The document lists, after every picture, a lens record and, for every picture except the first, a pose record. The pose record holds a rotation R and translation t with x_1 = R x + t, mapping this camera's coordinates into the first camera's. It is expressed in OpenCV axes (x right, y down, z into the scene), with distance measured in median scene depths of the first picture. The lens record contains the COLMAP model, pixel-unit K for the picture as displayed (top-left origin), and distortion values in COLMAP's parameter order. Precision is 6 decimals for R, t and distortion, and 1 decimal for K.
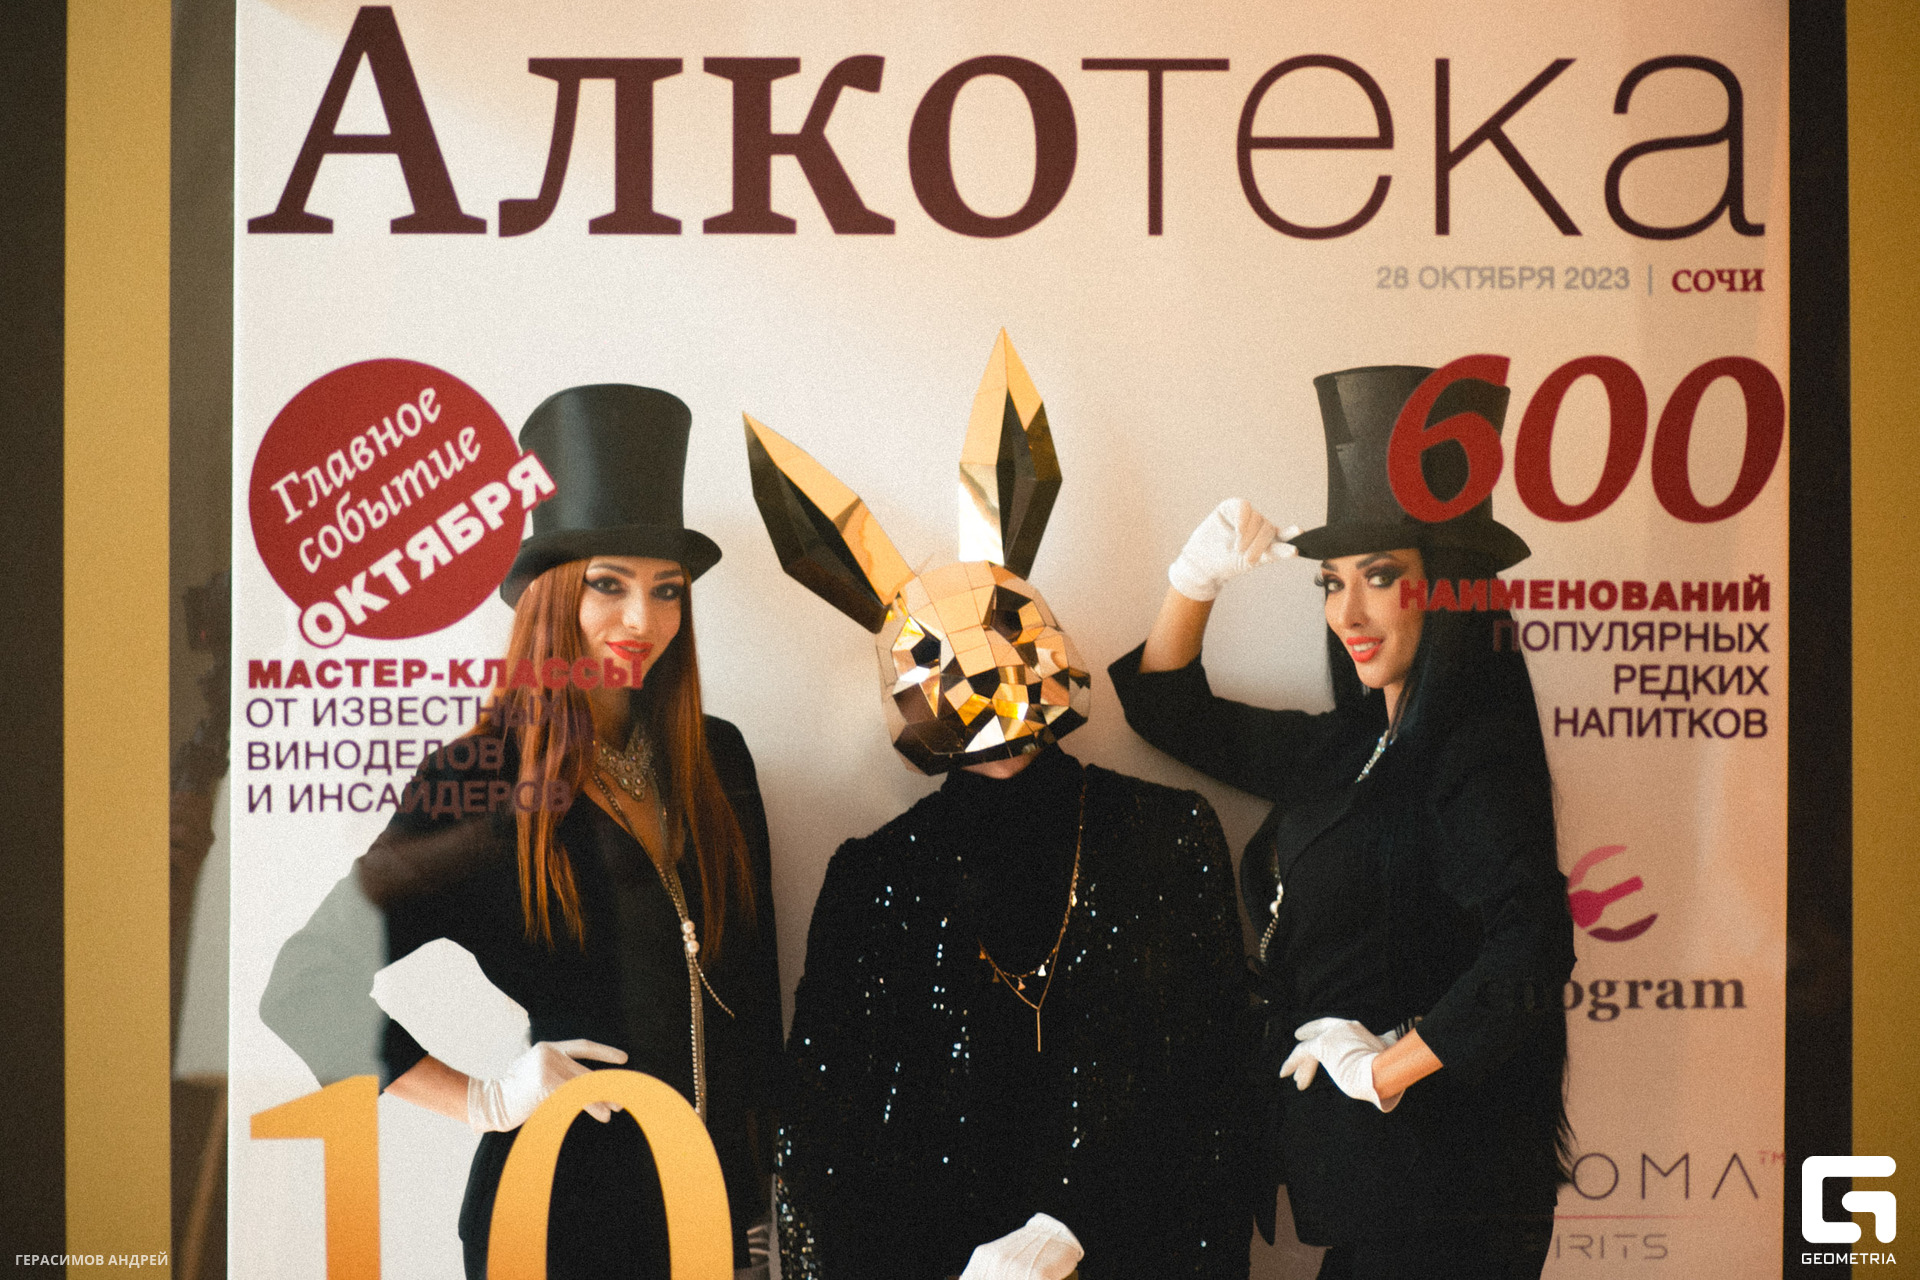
lens RADIAL K [[5213.6, 0, 874.3], [0, 5213.6, 495.5], [0, 0, 1]] dist [-0.138094, 0.431369]
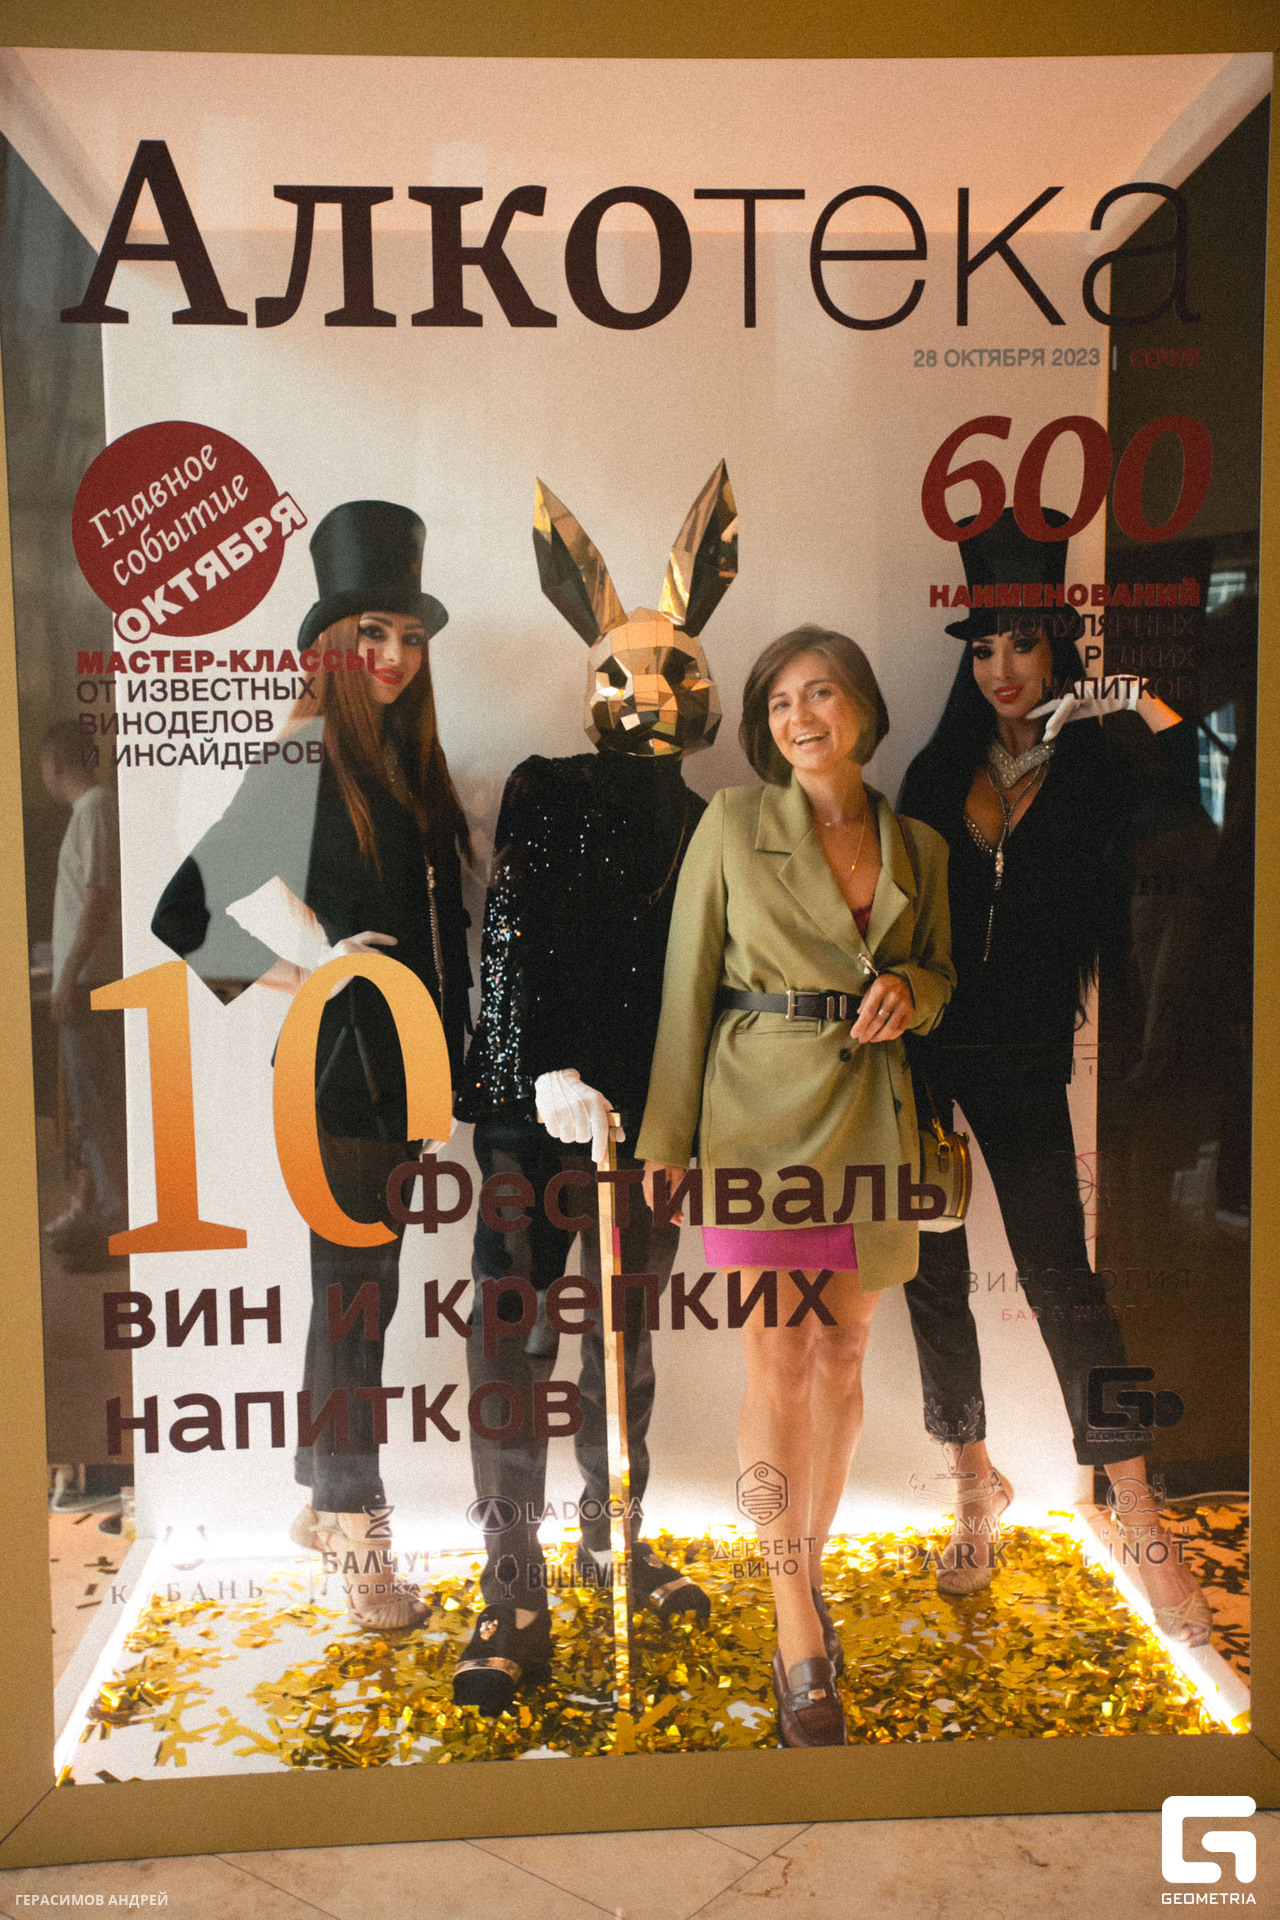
lens RADIAL K [[1892.4, 0, 637.7], [0, 1892.4, 968.0], [0, 0, 1]] dist [0.006221, 0.137806]
pose [[0.997940, -0.018879, 0.061311, -0.008175], [0.012913, 0.995270, 0.096282, 0.067217], [-0.062839, -0.095292, 0.993464, 0.499441]]
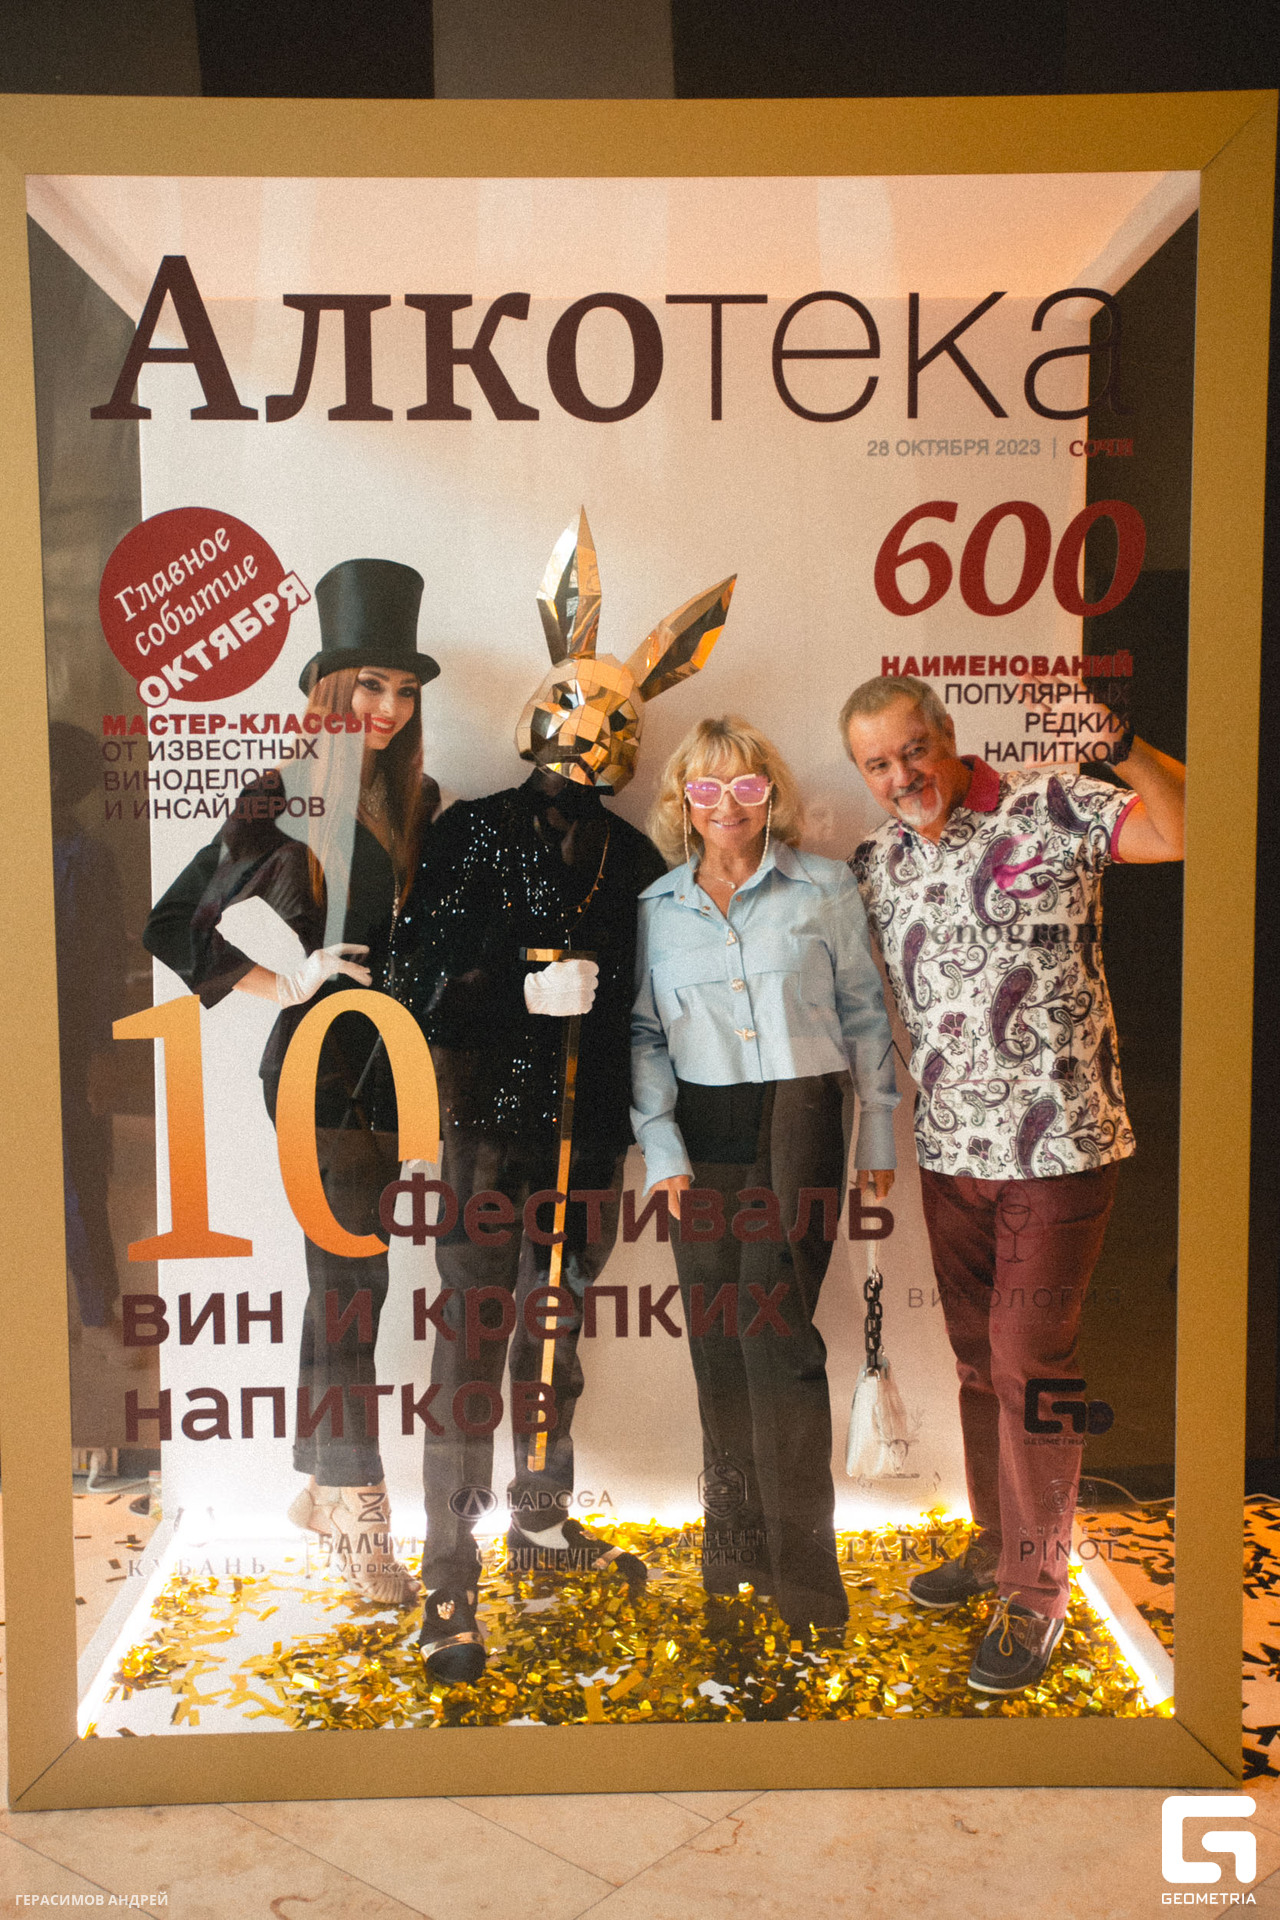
lens RADIAL K [[1948.9, 0, 640.8], [0, 1948.9, 967.1], [0, 0, 1]] dist [0.004768, 0.143392]
pose [[0.999664, -0.009363, 0.024154, 0.017975], [0.006763, 0.994391, 0.105547, 0.045074], [-0.025006, -0.105348, 0.994121, 0.438752]]
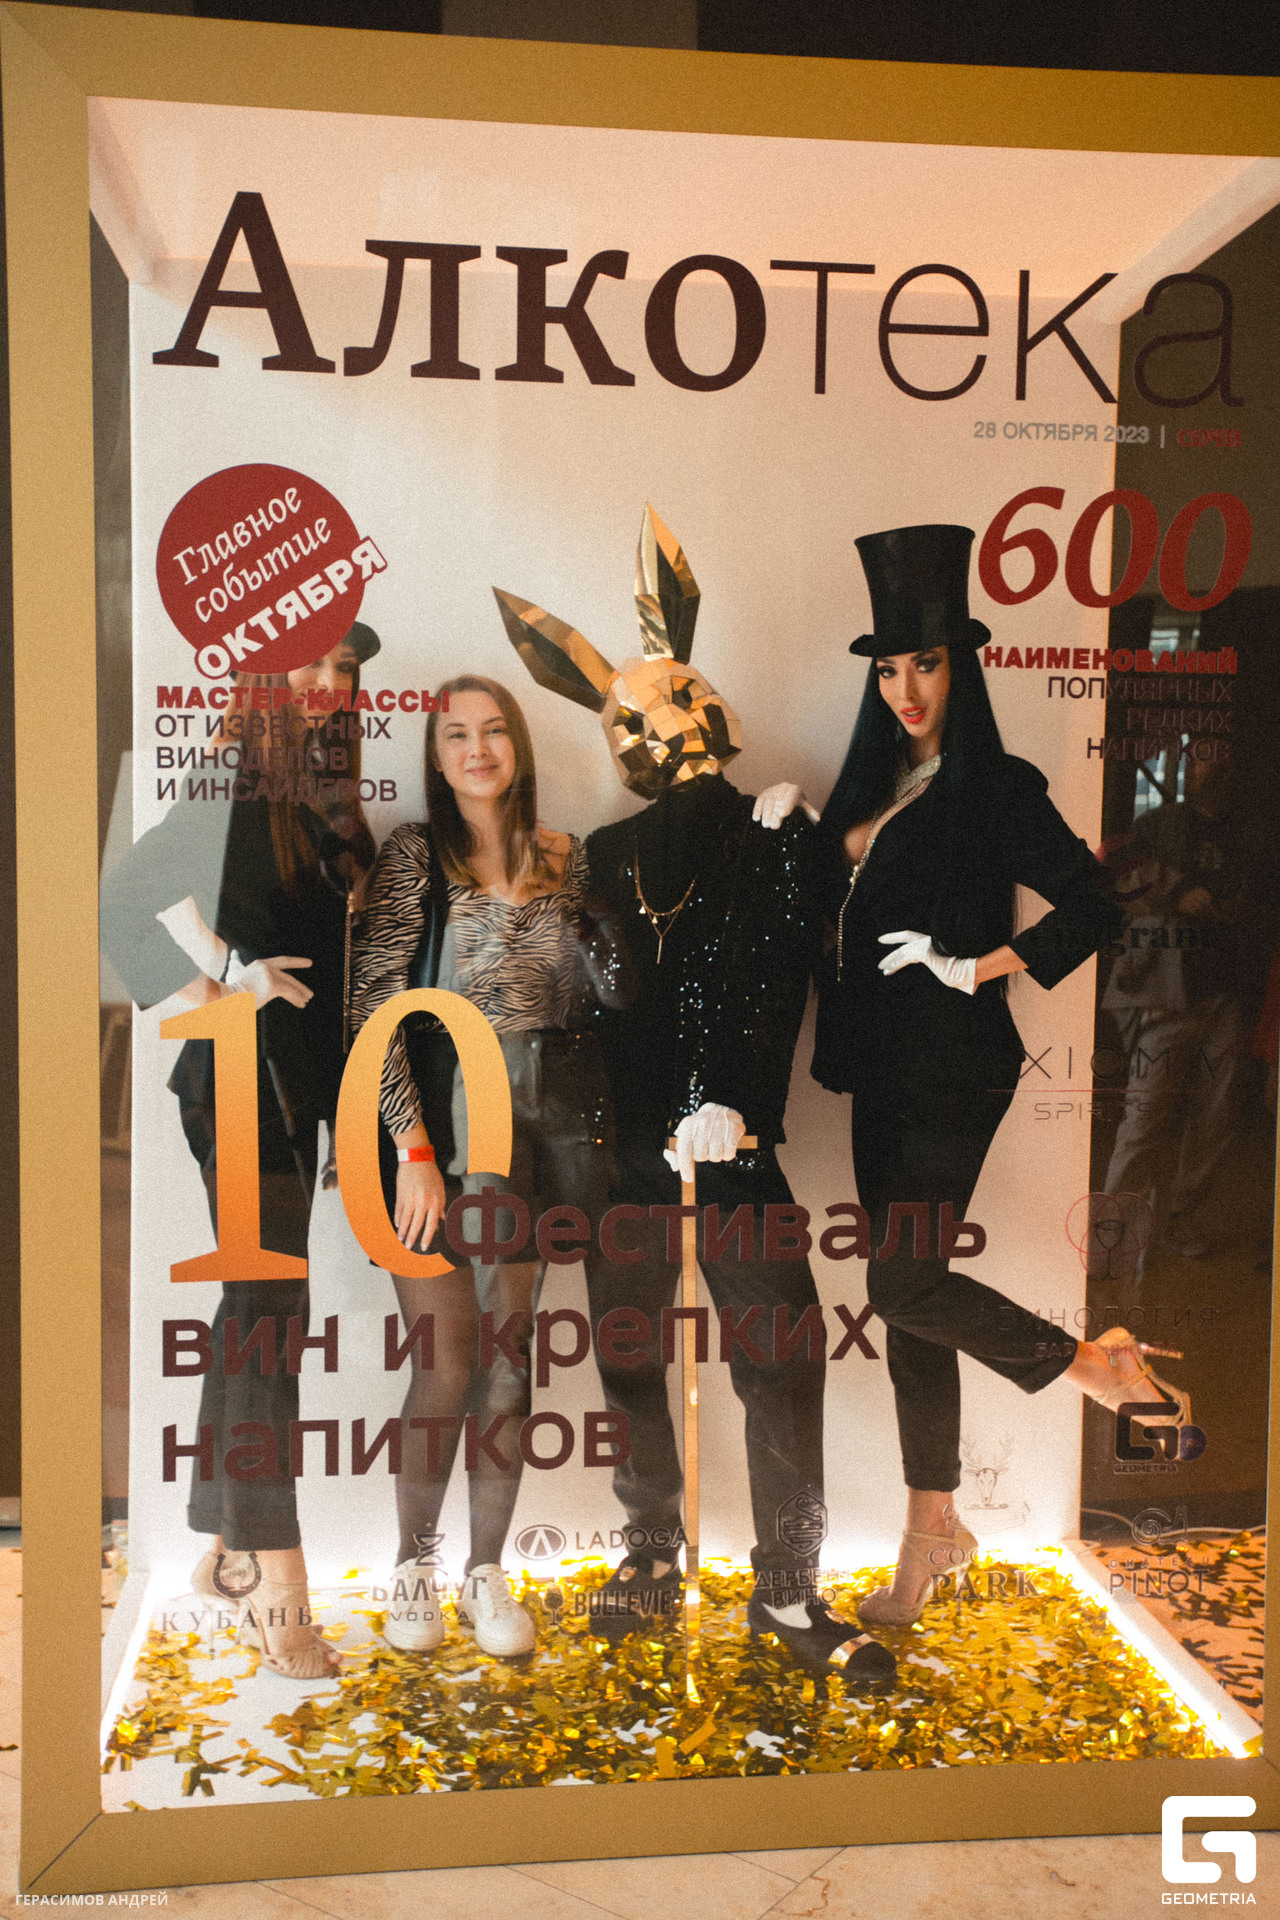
lens RADIAL K [[1973.7, 0, 635.1], [0, 1973.7, 966.9], [0, 0, 1]] dist [-0.001453, 0.167712]
pose [[0.991890, 0.002941, 0.127069, -0.062050], [-0.013518, 0.996503, 0.082460, 0.060230], [-0.126382, -0.083509, 0.988460, 0.470162]]
